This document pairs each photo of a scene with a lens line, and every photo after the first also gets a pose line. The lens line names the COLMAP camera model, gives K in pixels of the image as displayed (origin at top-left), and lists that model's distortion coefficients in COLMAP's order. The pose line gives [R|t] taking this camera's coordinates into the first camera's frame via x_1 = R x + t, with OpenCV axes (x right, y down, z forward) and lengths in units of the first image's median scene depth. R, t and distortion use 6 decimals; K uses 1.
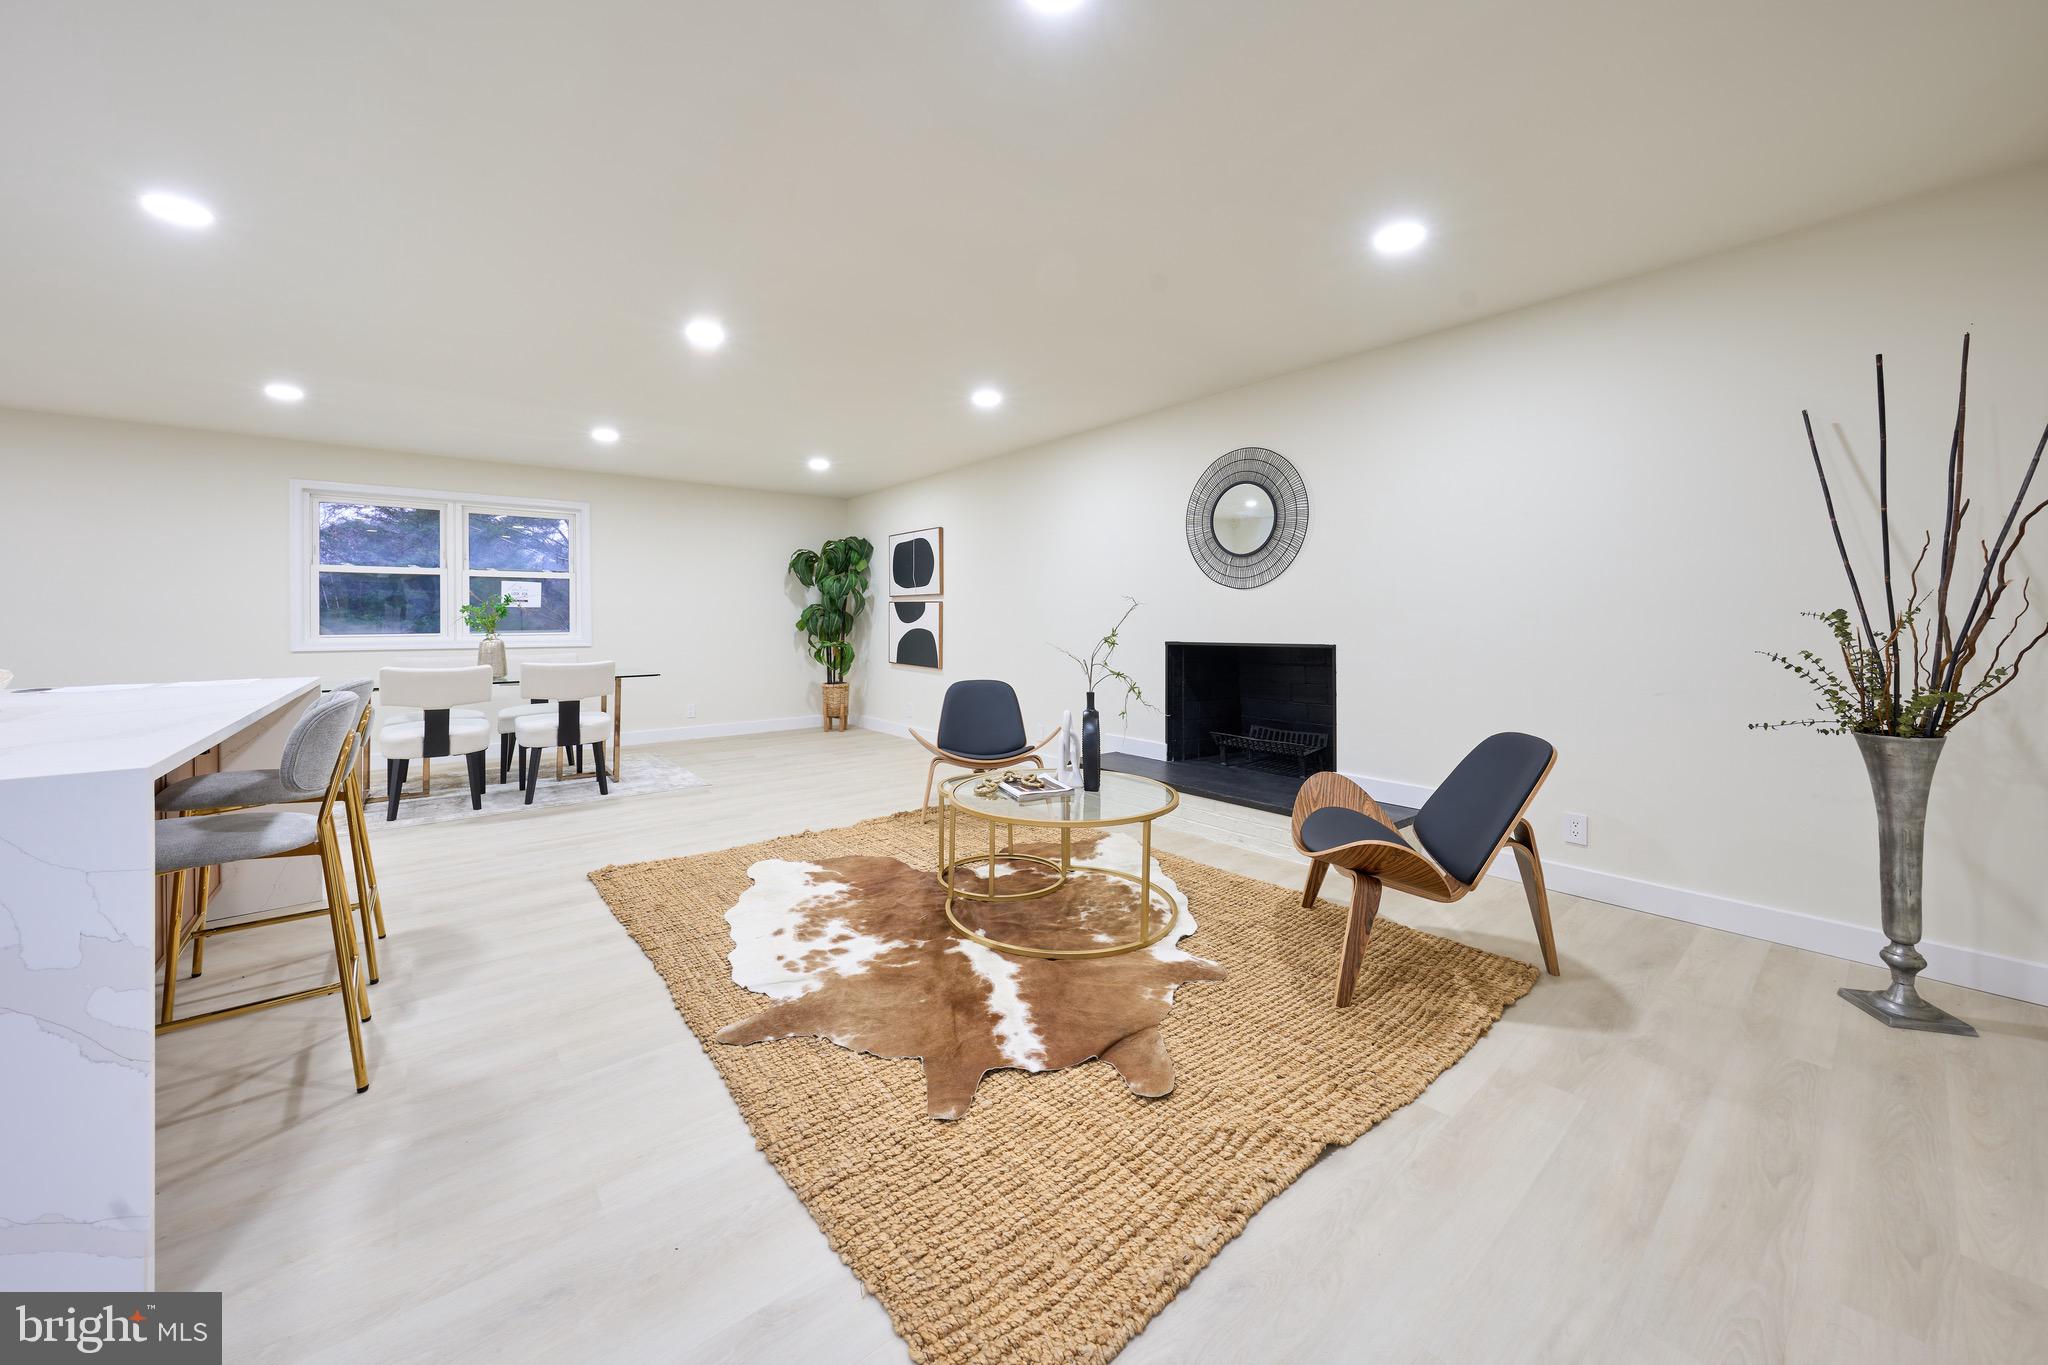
lens RADIAL K [[731.6, 0, 1026.3], [0, 731.6, 626.8], [0, 0, 1]] dist [-0.000113, 0.000039]
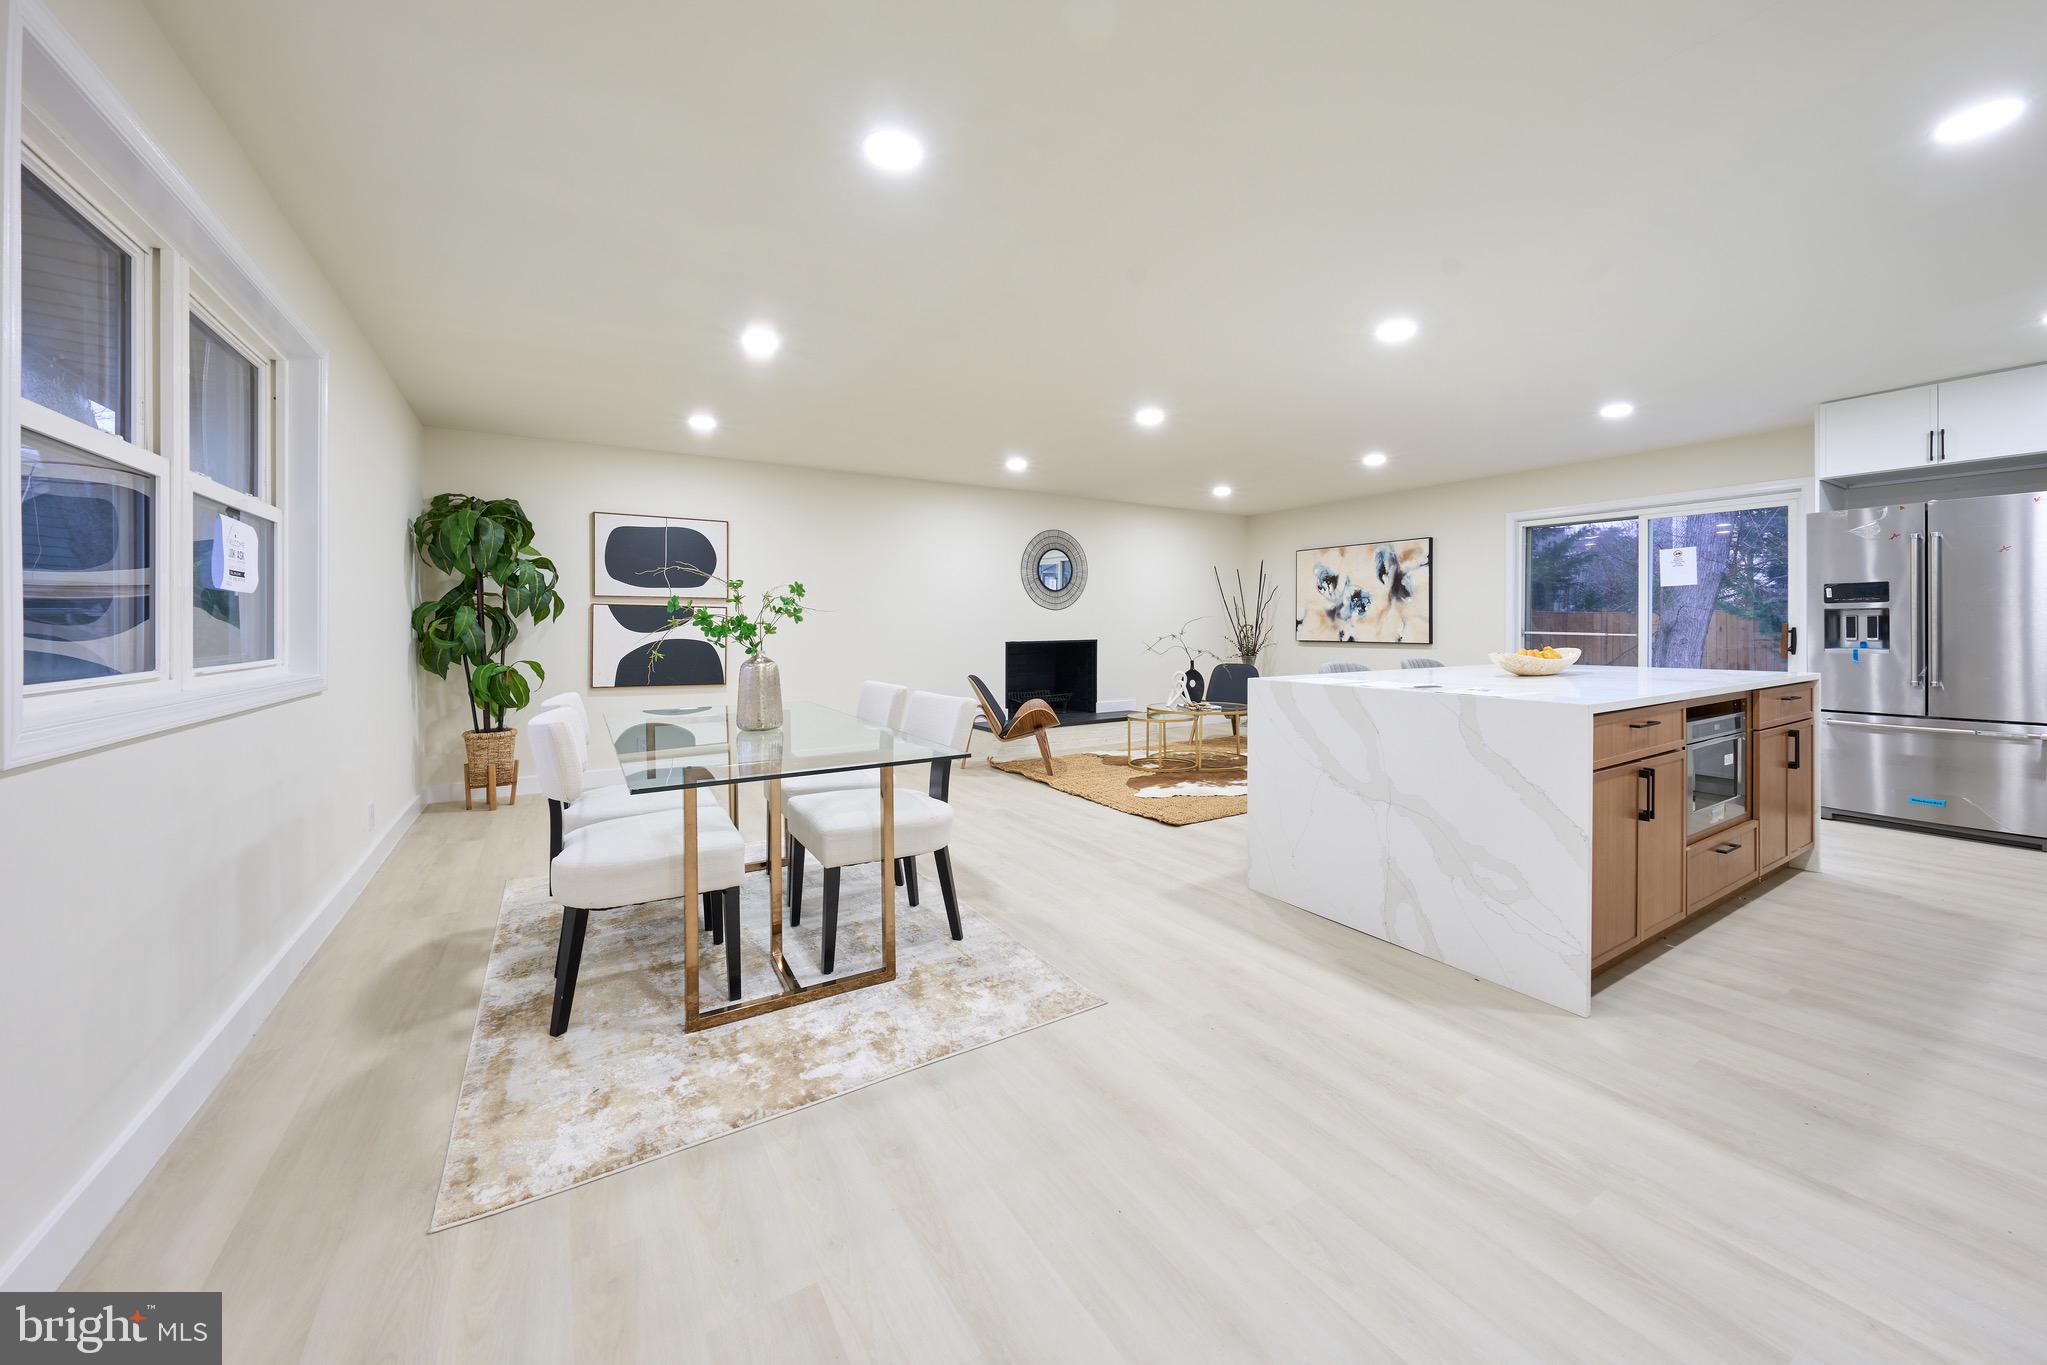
lens RADIAL K [[742.0, 0, 1026.0], [0, 742.0, 638.1], [0, 0, 1]] dist [0.000817, 0.000008]
pose [[0.127445, -0.013091, 0.991759, -1.373412], [0.012132, 0.999859, 0.011639, -0.005633], [-0.991771, 0.010549, 0.127586, 0.786818]]
